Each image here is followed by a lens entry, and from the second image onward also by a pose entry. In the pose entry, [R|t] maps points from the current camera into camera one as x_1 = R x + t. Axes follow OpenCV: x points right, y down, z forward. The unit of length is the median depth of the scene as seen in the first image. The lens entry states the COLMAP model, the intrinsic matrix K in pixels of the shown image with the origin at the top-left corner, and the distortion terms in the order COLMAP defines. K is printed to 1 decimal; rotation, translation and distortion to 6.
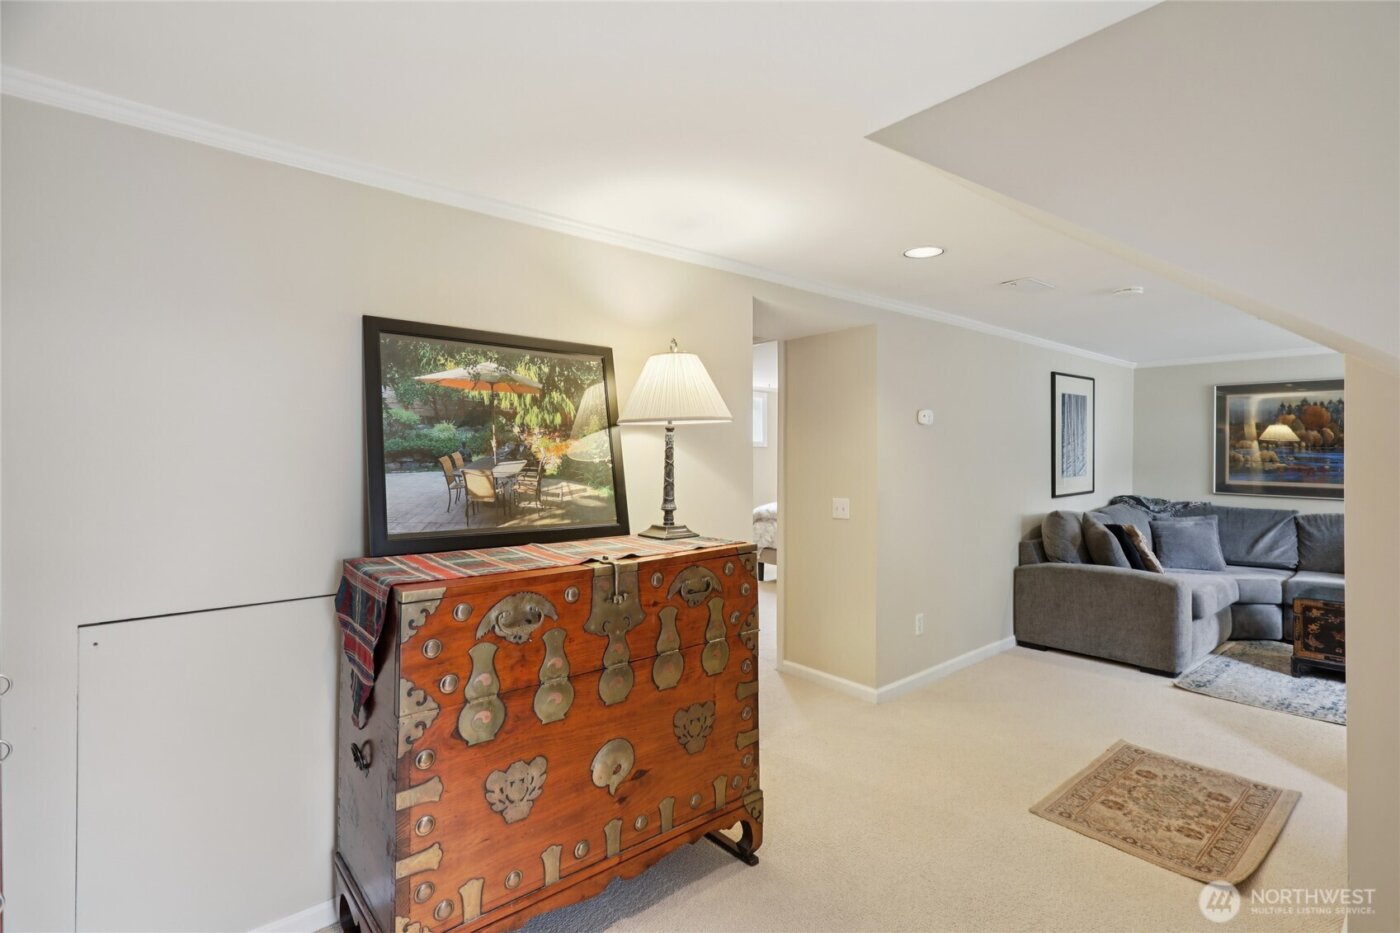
lens RADIAL K [[652.7, 0, 698.5], [0, 652.7, 460.3], [0, 0, 1]] dist [0.002649, 0.001154]
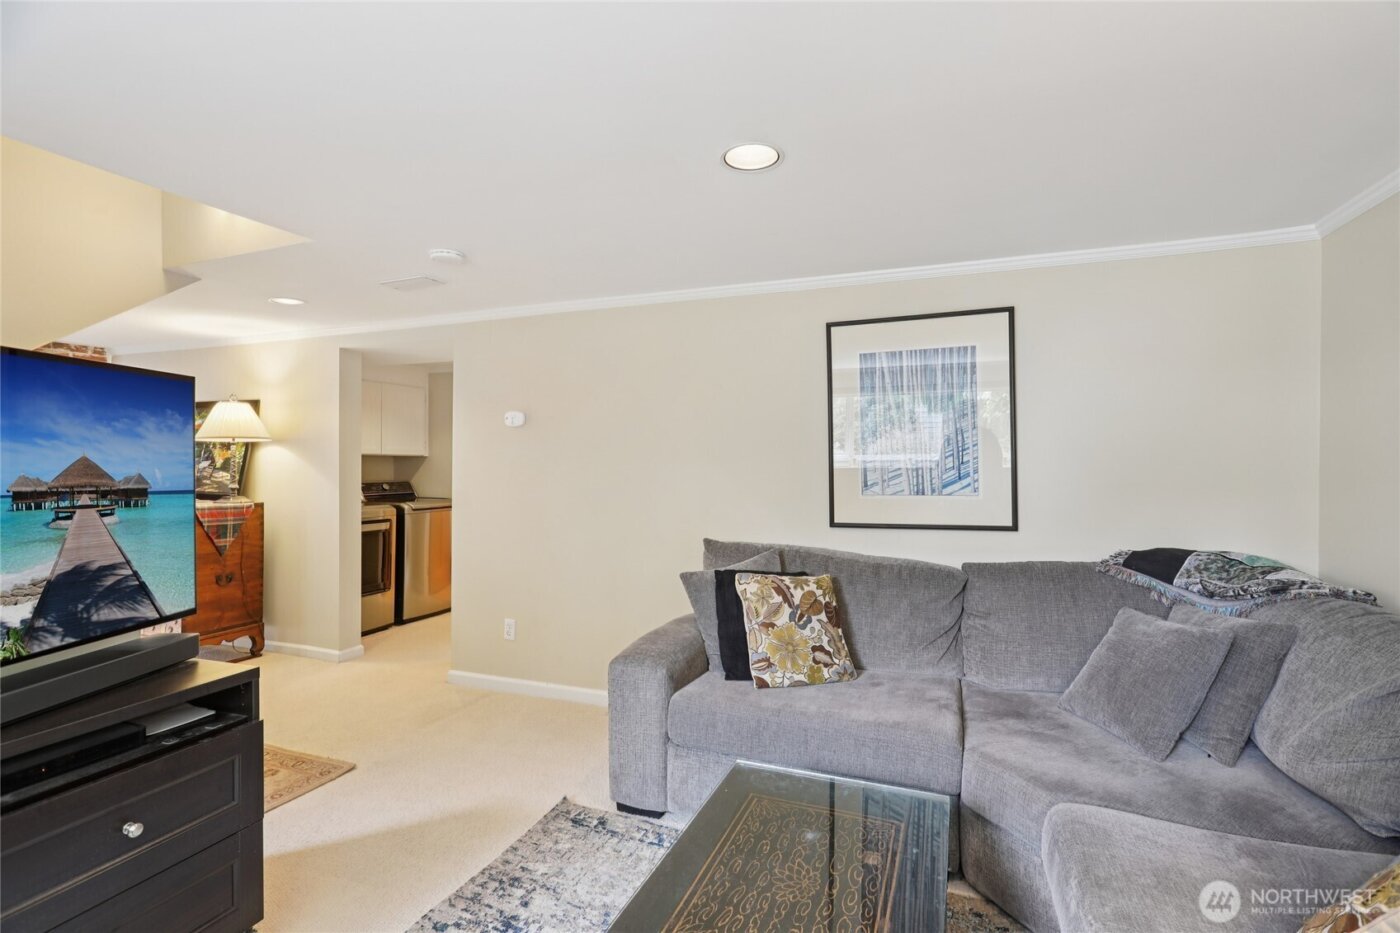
lens RADIAL K [[652.7, 0, 700.7], [0, 652.7, 460.4], [0, 0, 1]] dist [0.002649, 0.001154]
pose [[0.485686, 0.000587, -0.874133, 1.492537], [-0.007096, 0.999969, -0.003271, -0.003080], [0.874105, 0.007791, 0.485675, 0.862693]]
